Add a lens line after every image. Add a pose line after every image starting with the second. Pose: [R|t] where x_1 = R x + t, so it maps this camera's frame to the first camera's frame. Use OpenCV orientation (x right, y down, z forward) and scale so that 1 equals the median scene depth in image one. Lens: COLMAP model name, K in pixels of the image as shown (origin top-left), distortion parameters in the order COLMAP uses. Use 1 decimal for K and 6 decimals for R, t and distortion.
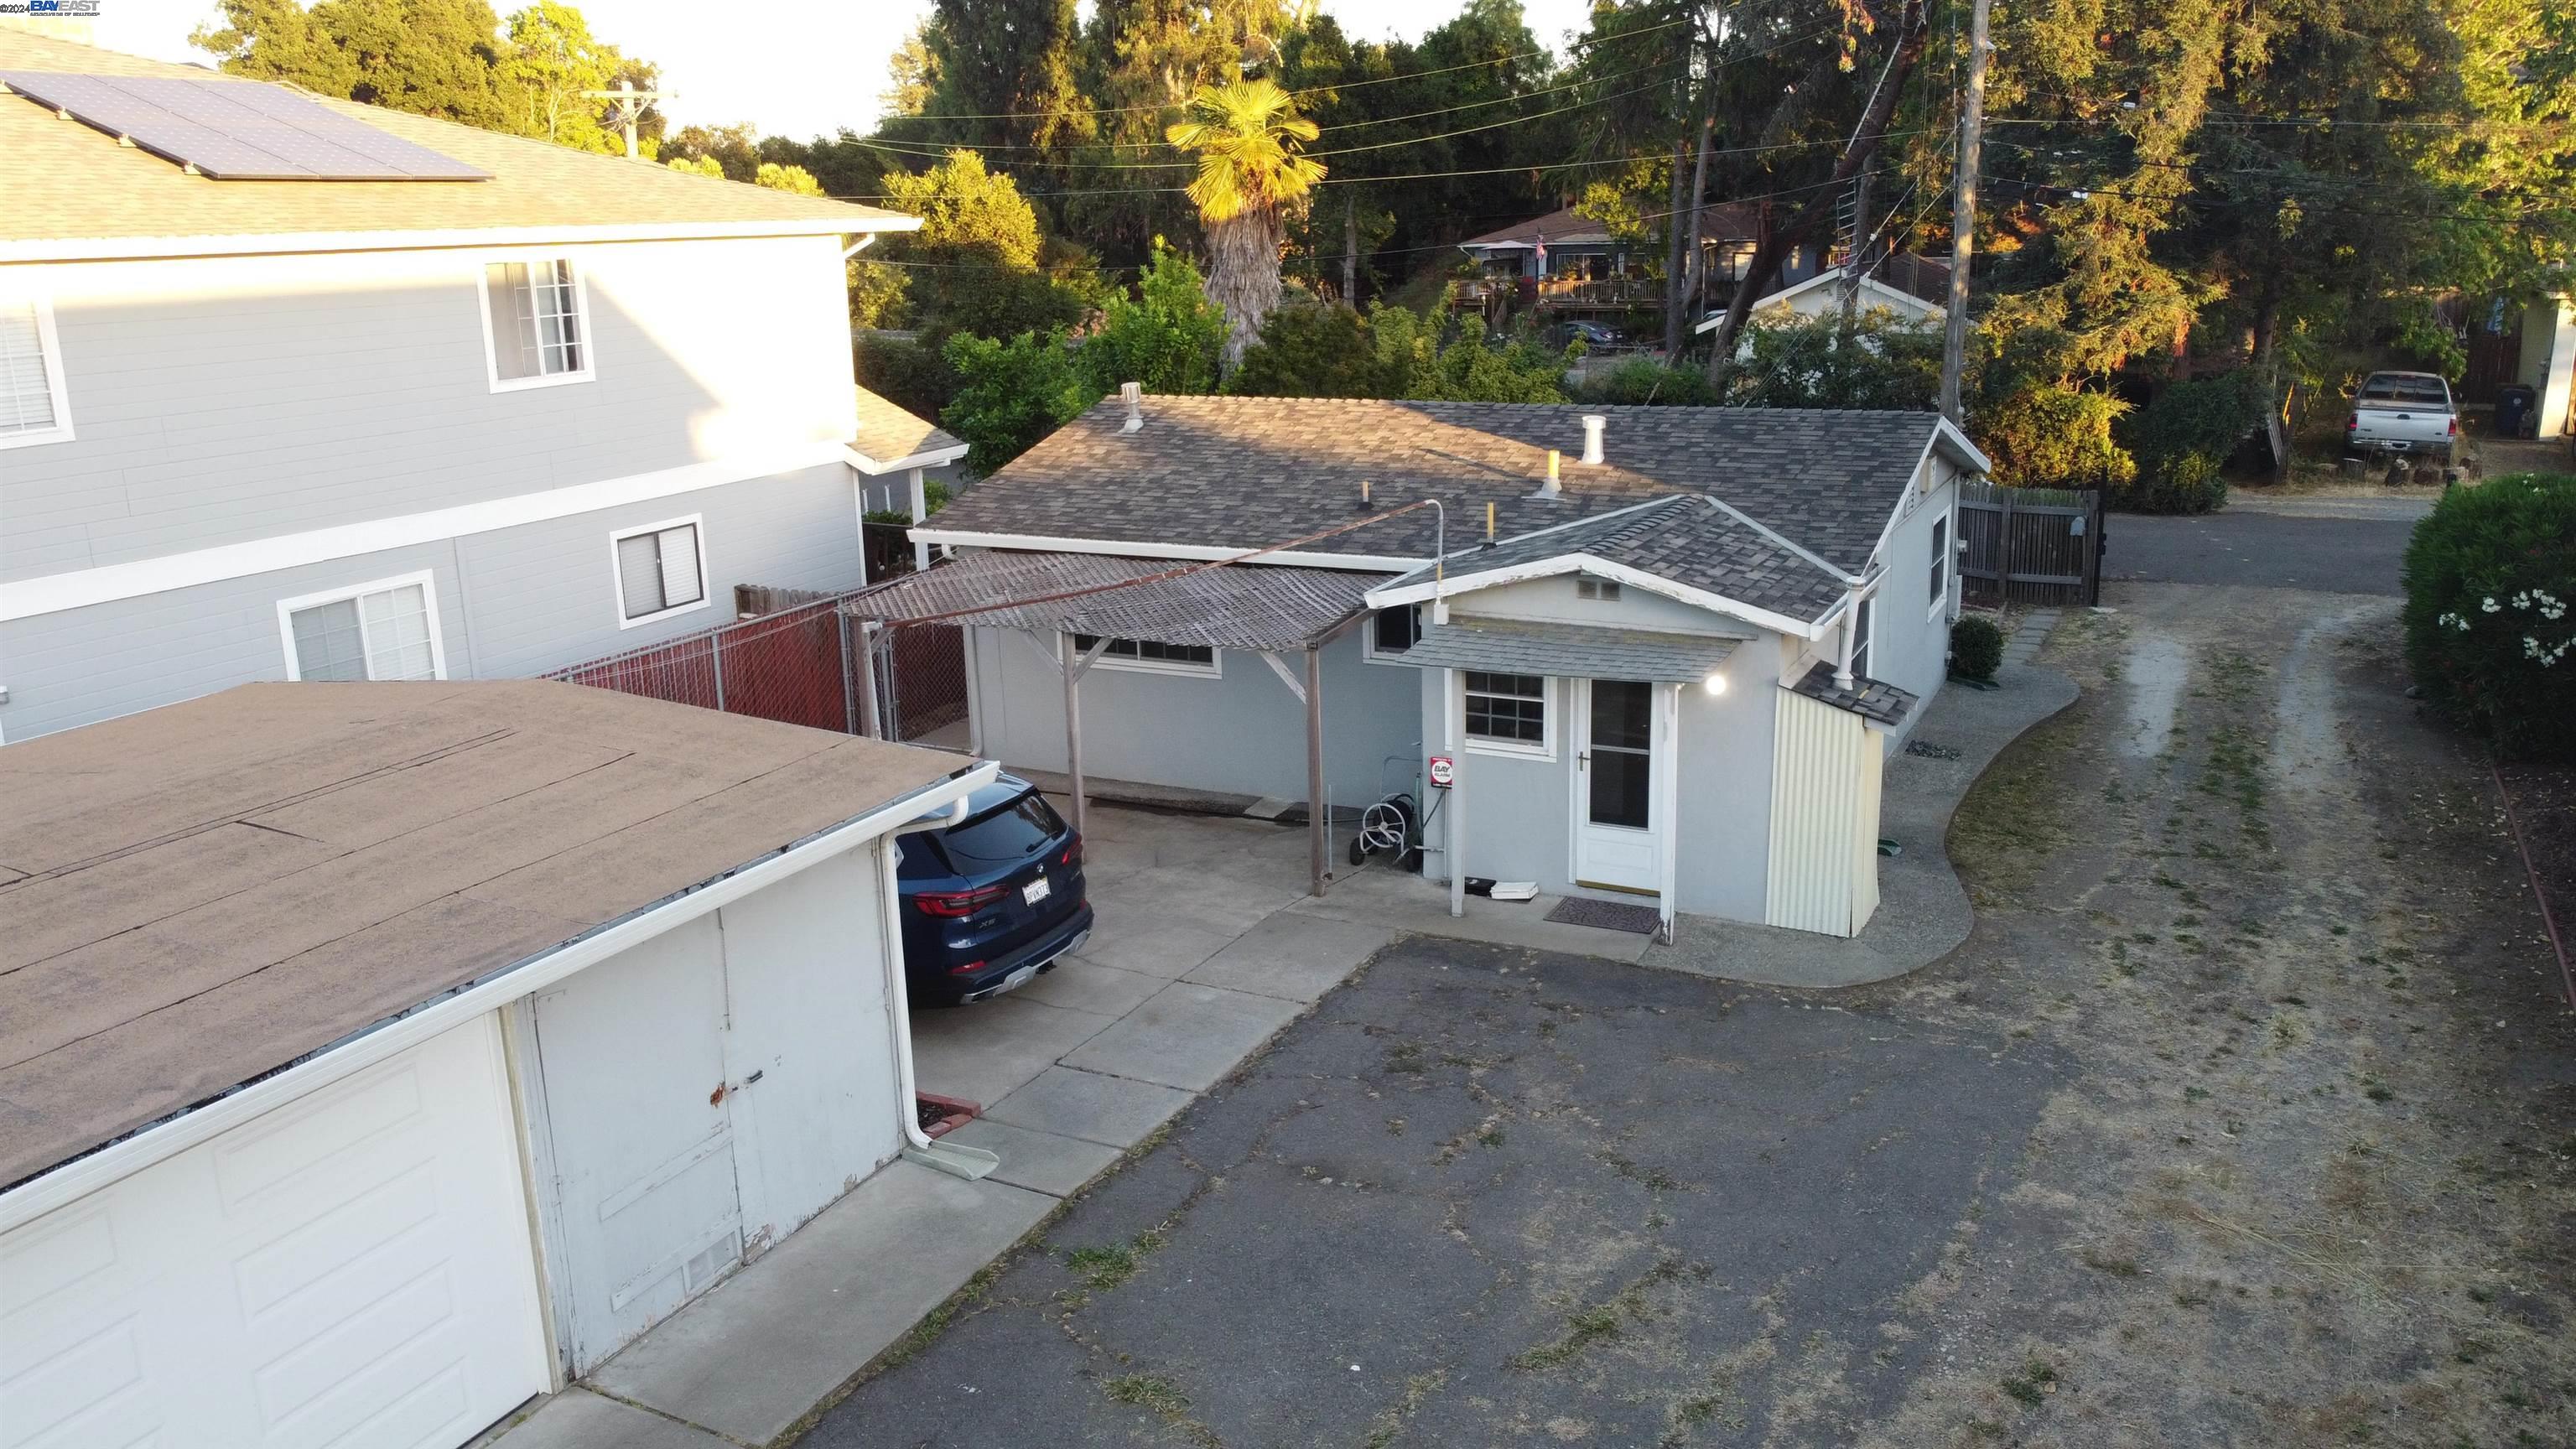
lens RADIAL K [[1951.2, 0, 1293.8], [0, 1951.2, 709.3], [0, 0, 1]] dist [-0.000055, -0.005591]
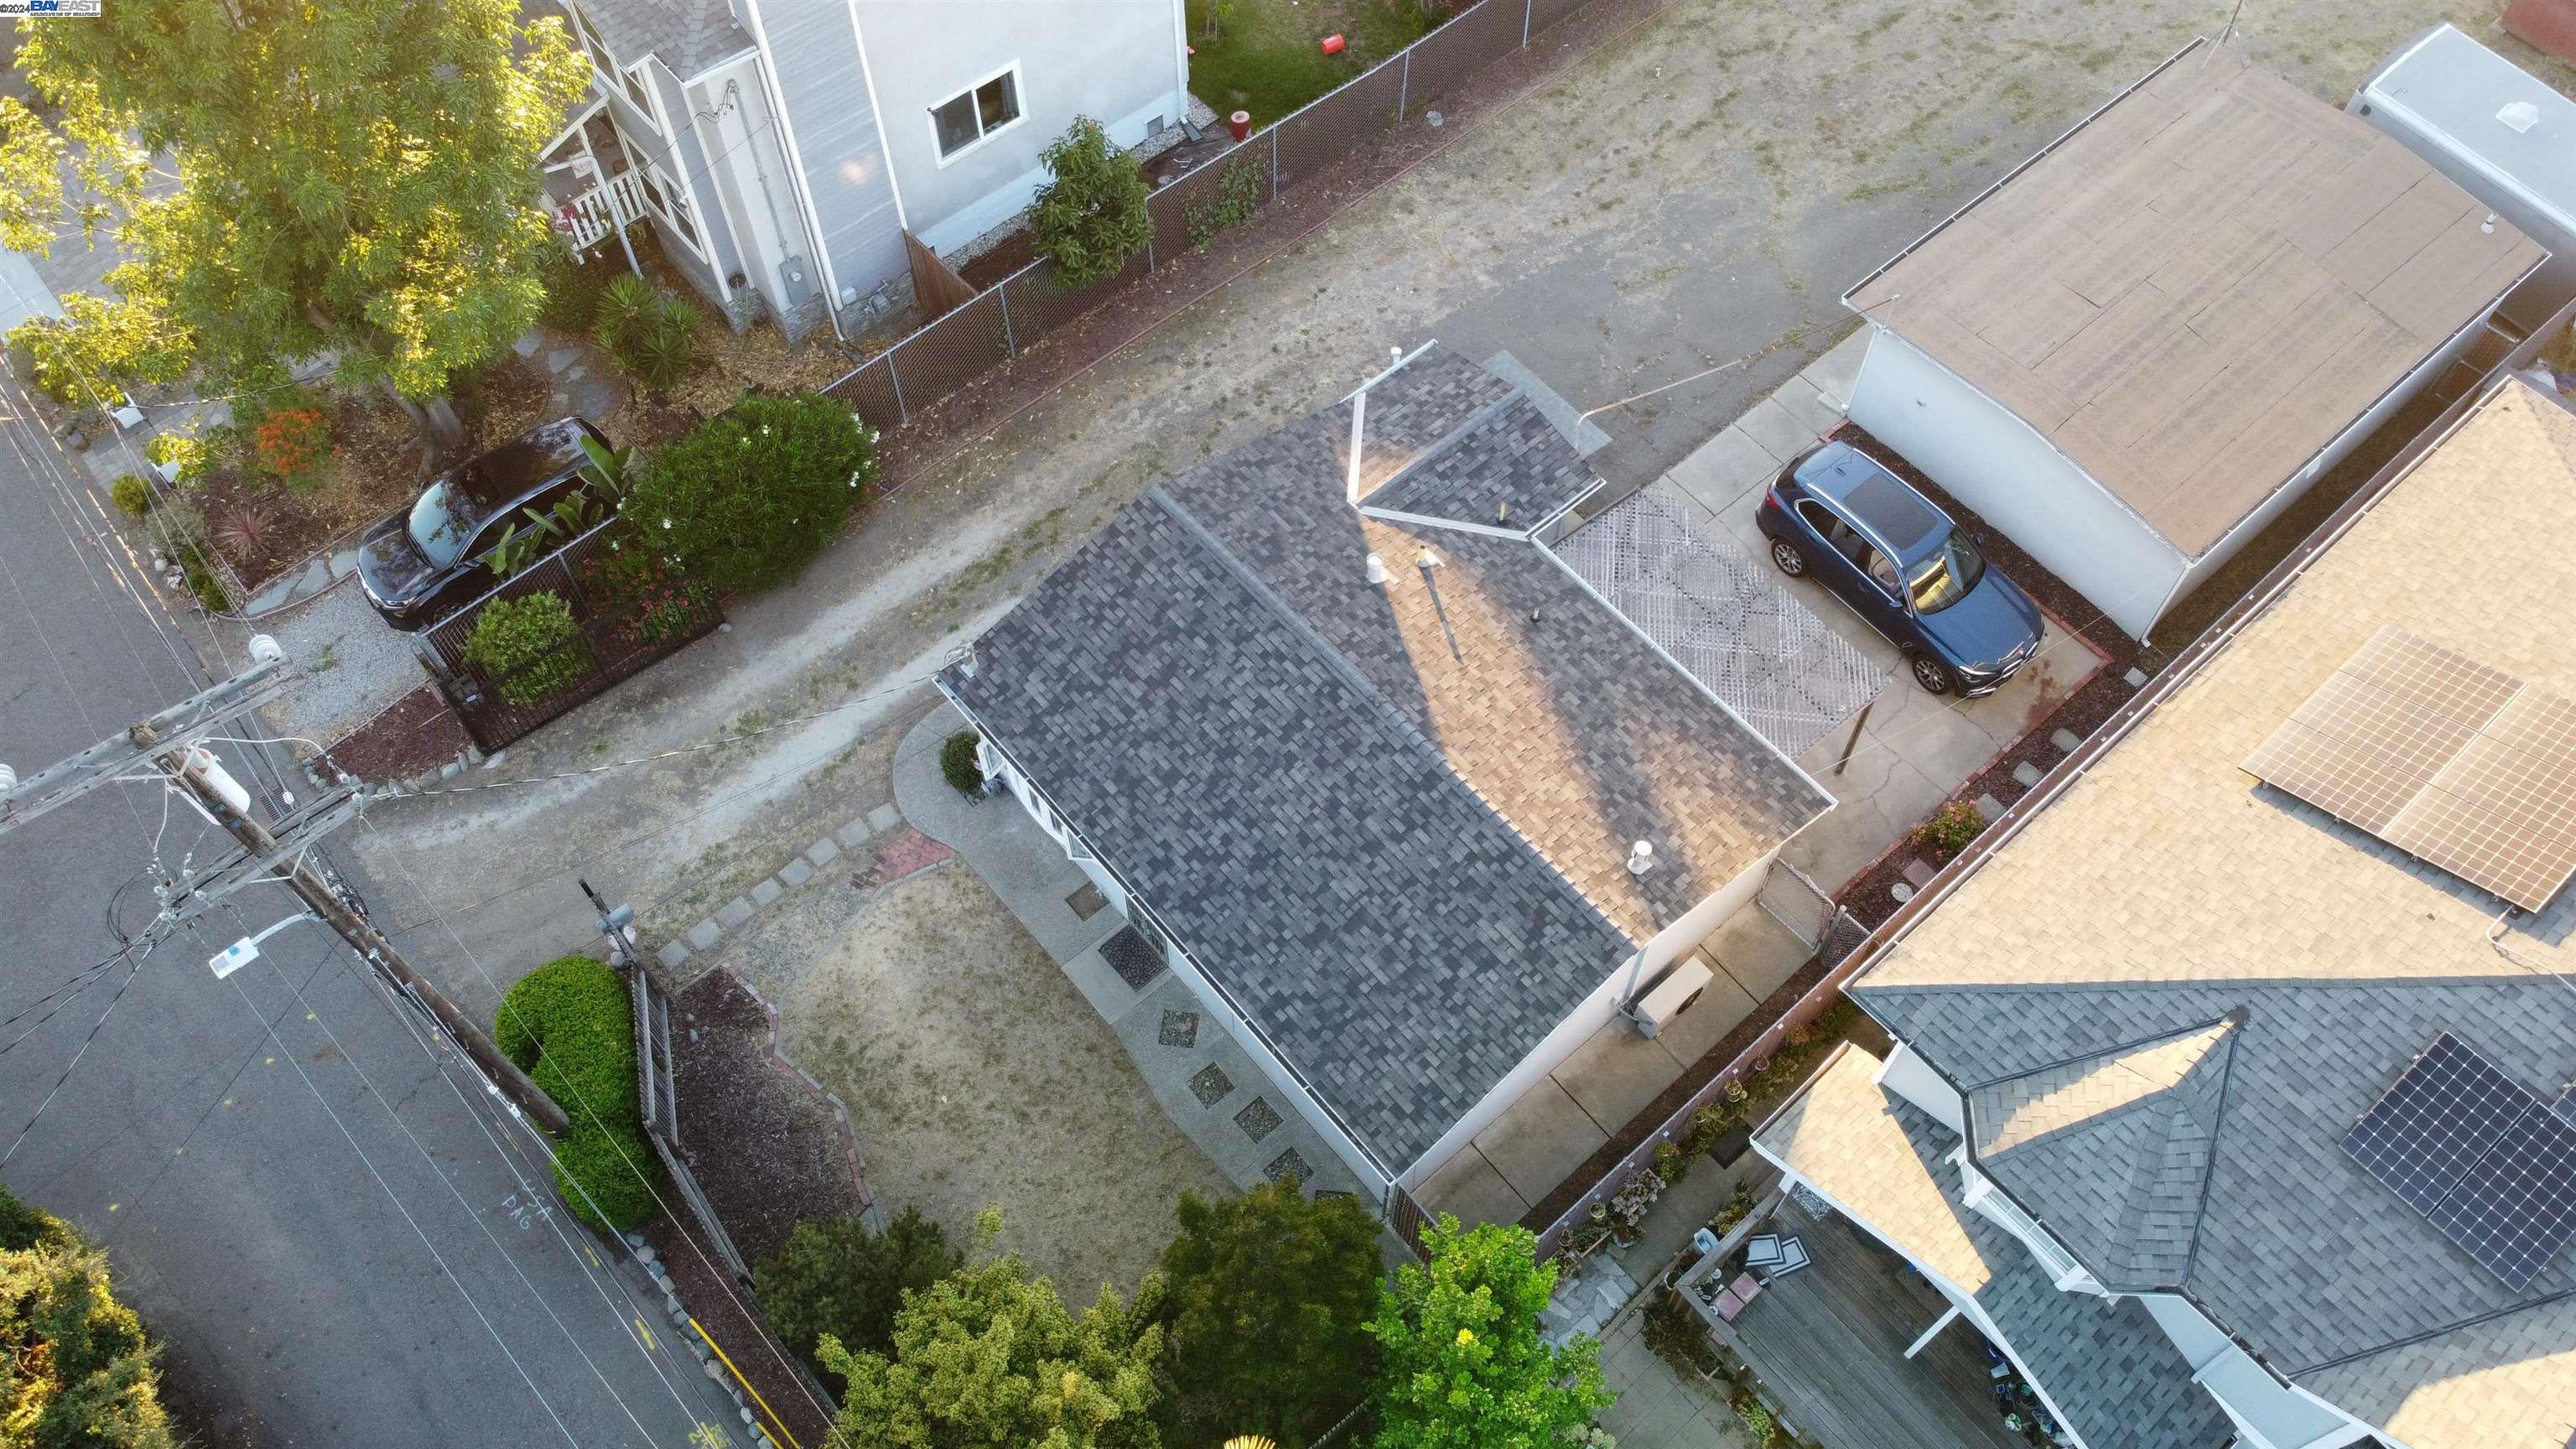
lens RADIAL K [[1947.0, 0, 1293.3], [0, 1947.0, 708.9], [0, 0, 1]] dist [0.006924, -0.008910]
pose [[-0.920907, -0.311868, 0.233814, -0.205050], [0.127145, 0.326699, 0.936537, -1.909421], [-0.368463, 0.892192, -0.261207, 1.966512]]
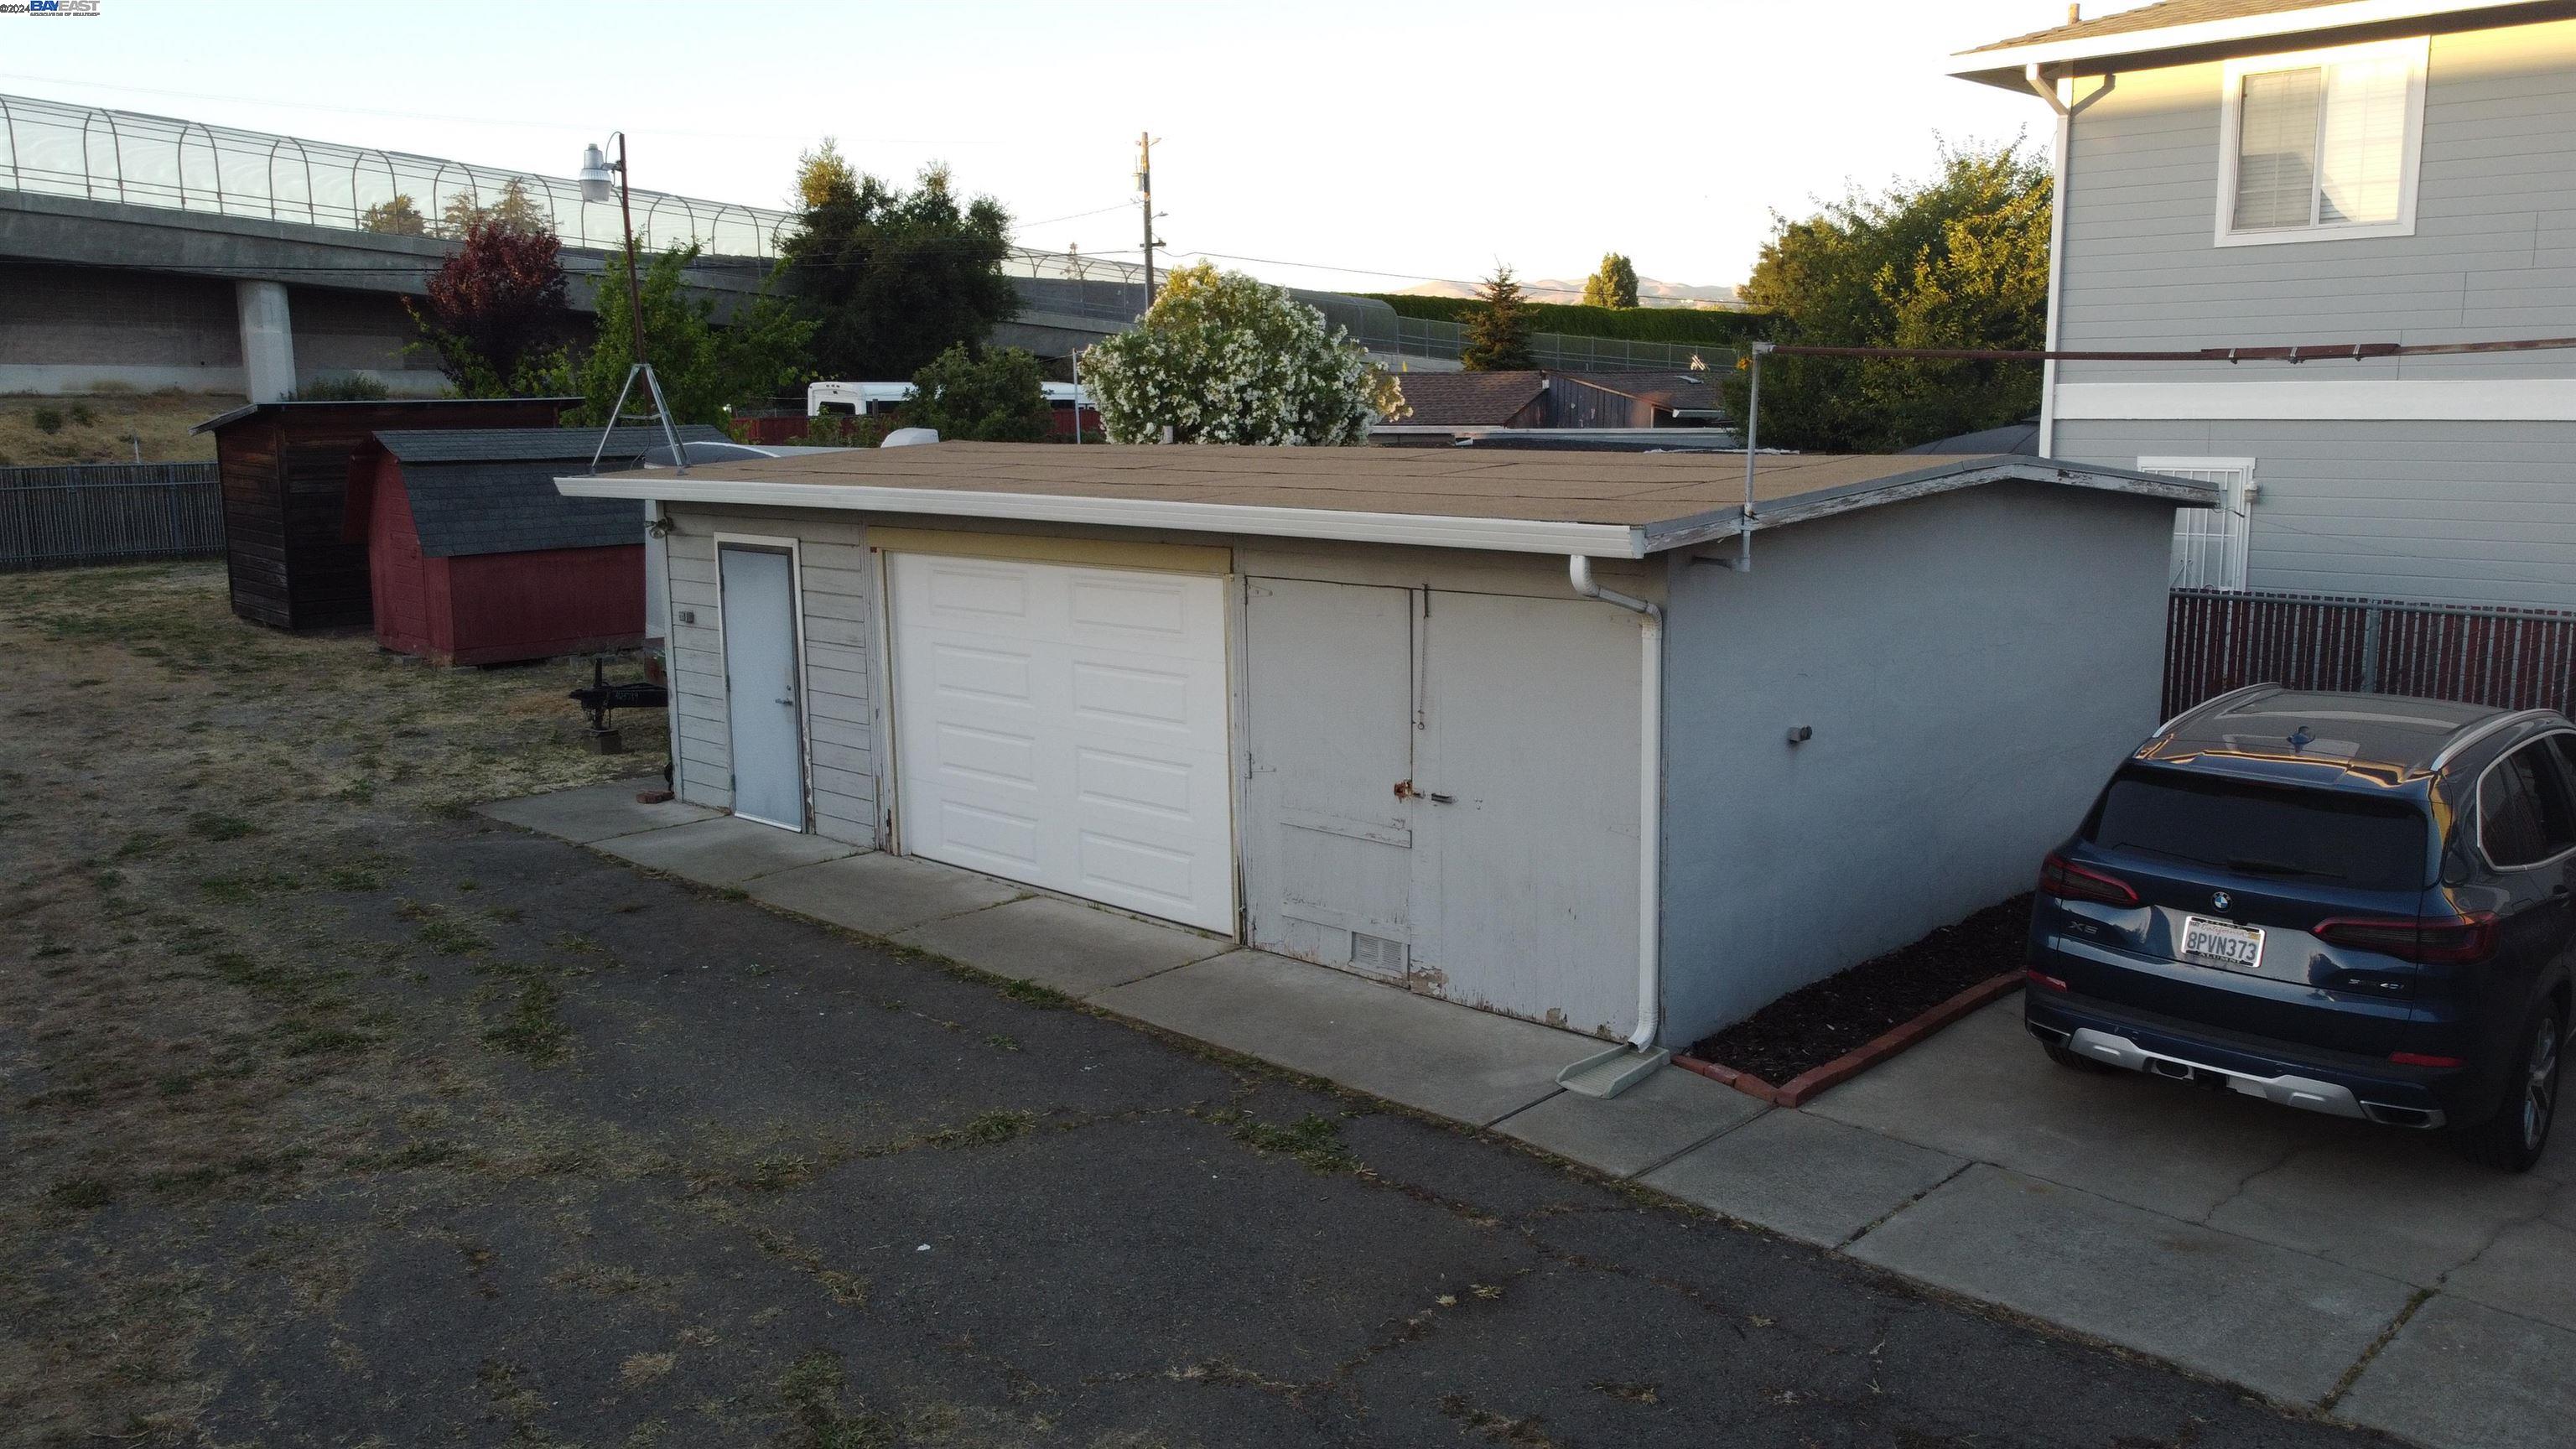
lens RADIAL K [[1948.5, 0, 1288.3], [0, 1948.5, 713.4], [0, 0, 1]] dist [-0.001187, 0.001606]
pose [[-0.295648, 0.185077, -0.937197, 0.432832], [-0.218057, 0.942079, 0.254830, -0.047552], [0.930077, 0.279702, -0.238166, 0.838385]]
